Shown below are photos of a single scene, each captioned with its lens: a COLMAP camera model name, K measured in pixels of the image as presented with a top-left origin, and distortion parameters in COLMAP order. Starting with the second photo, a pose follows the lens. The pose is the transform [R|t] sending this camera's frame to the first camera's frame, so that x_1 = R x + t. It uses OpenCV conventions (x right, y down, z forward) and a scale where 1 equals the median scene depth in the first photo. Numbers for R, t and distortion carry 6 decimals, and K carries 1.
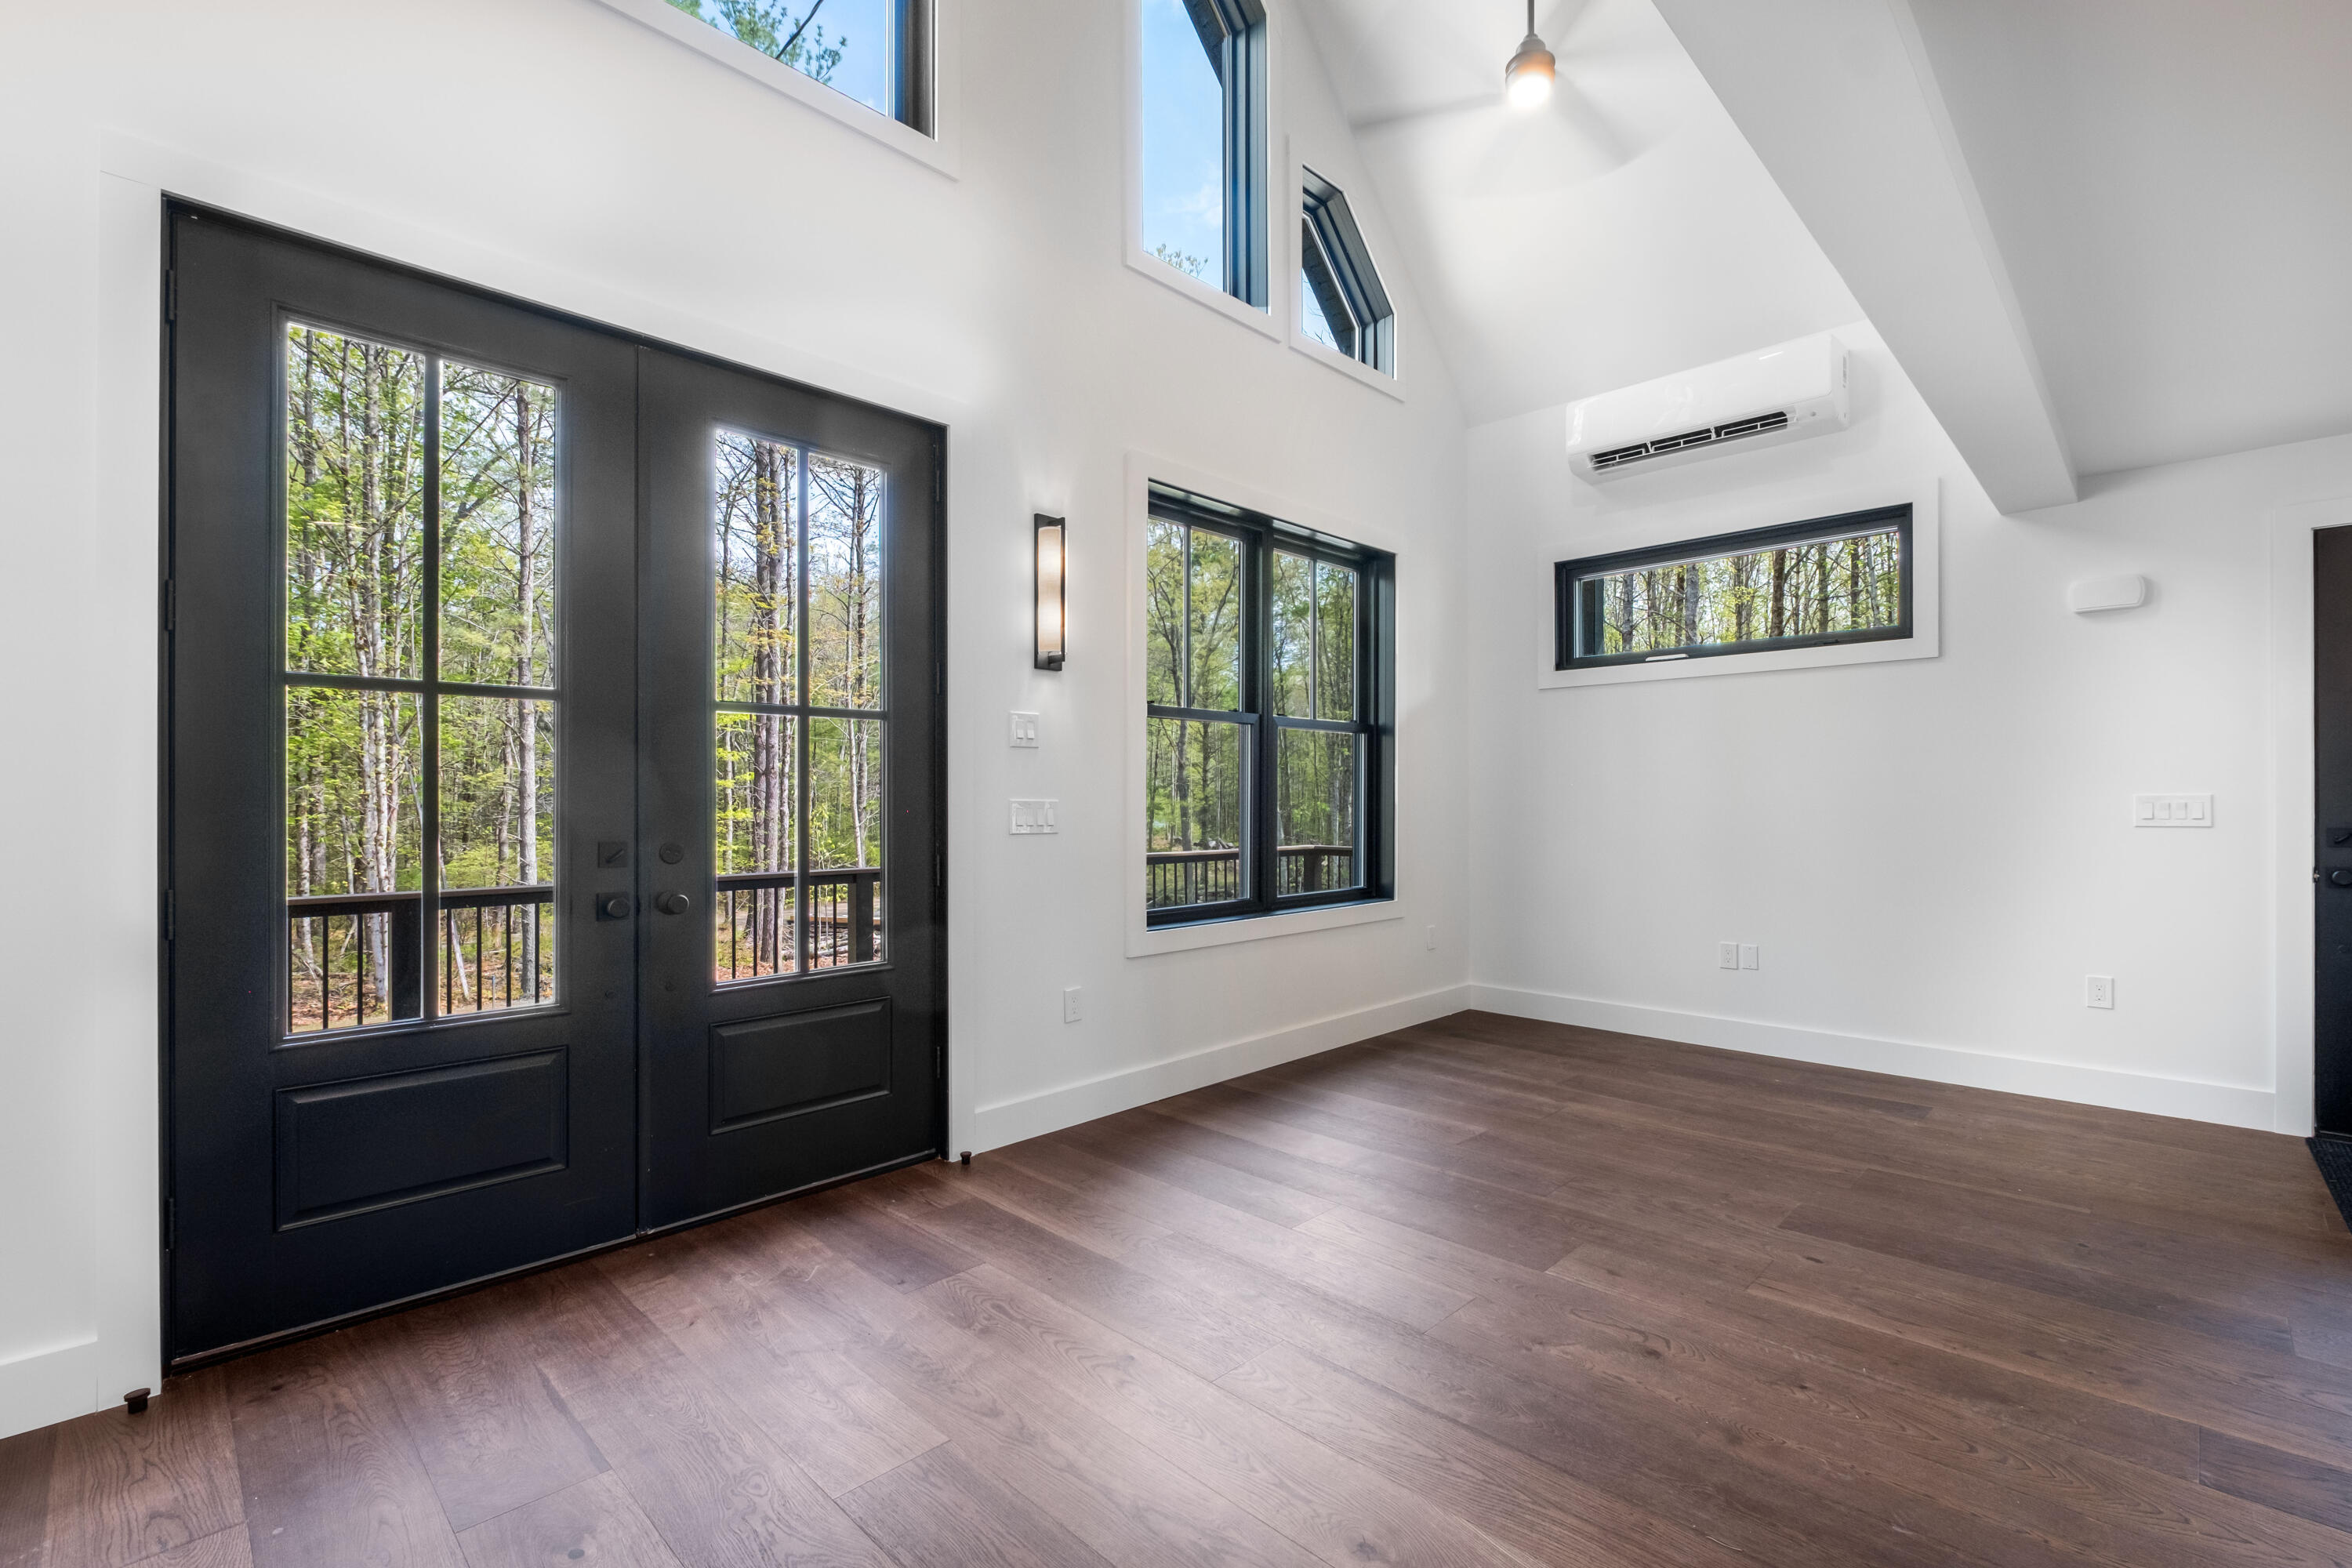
lens RADIAL K [[1032.7, 0, 1182.1], [0, 1032.7, 797.0], [0, 0, 1]] dist [0.000597, -0.002090]
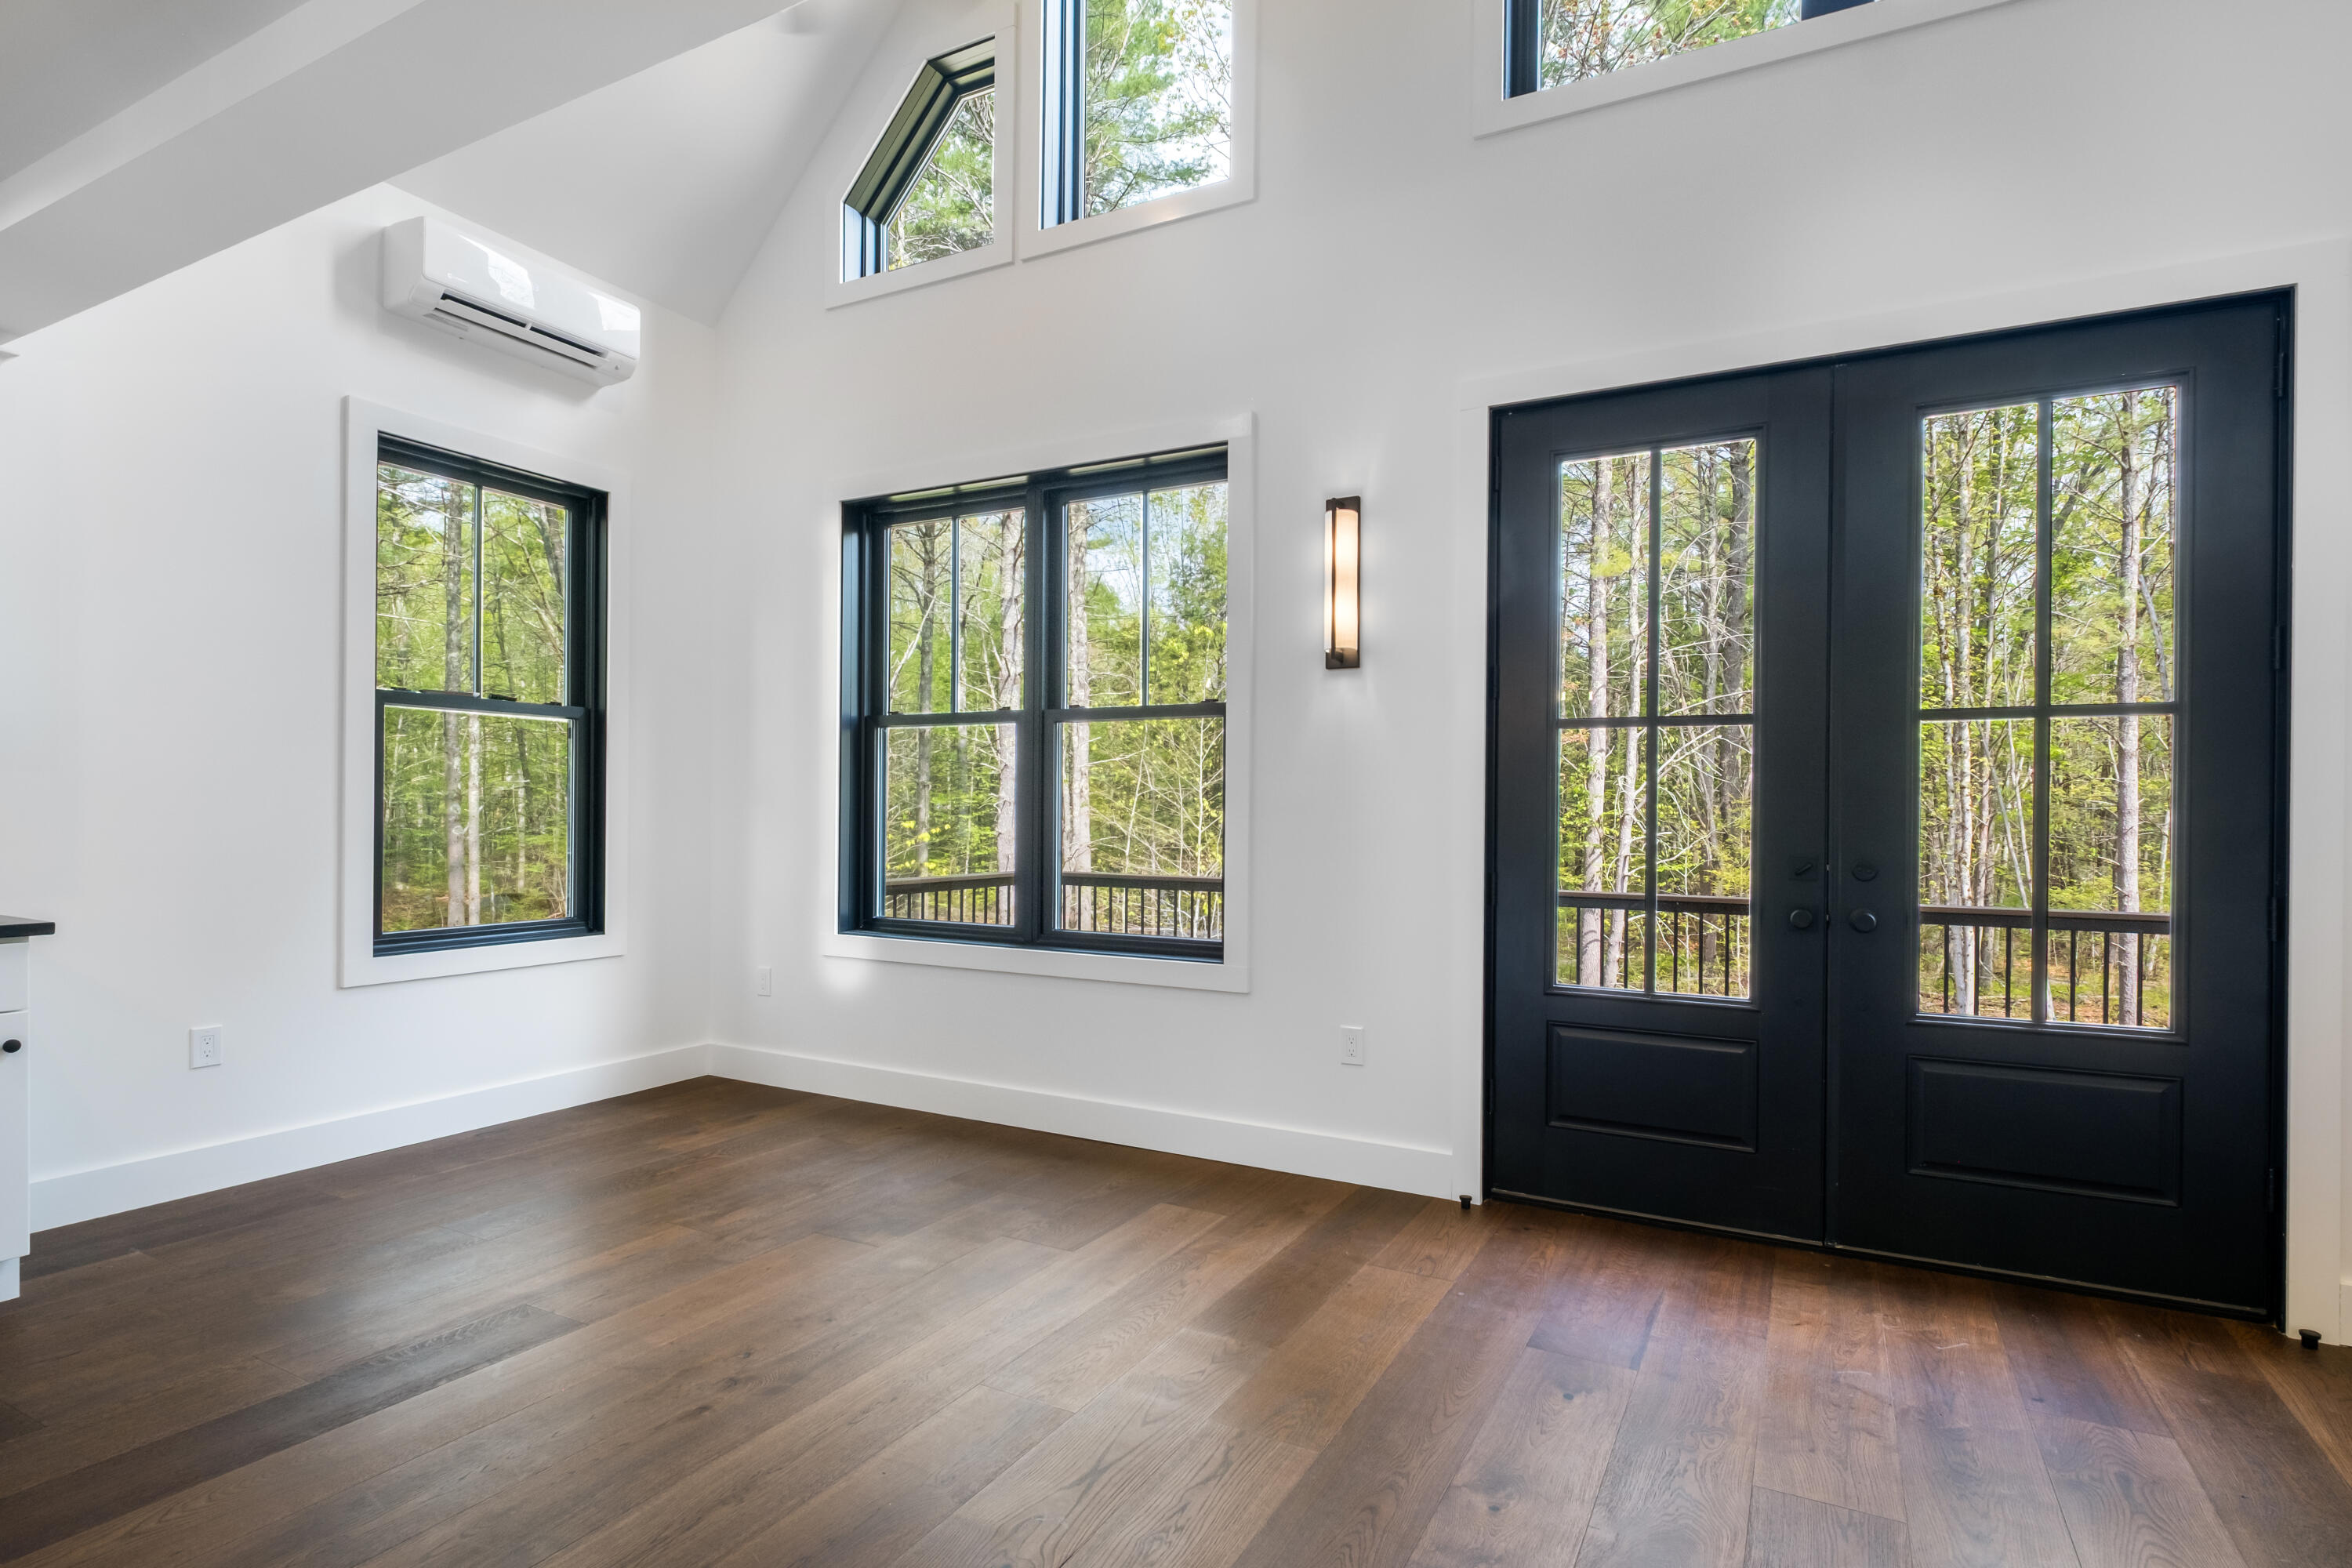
lens RADIAL K [[1166.4, 0, 1187.6], [0, 1166.4, 800.5], [0, 0, 1]] dist [-0.004381, 0.003575]
pose [[0.292906, -0.002639, -0.956138, 0.384120], [-0.007983, 0.999955, -0.005206, 0.000244], [0.956108, 0.009158, 0.292871, 0.064936]]
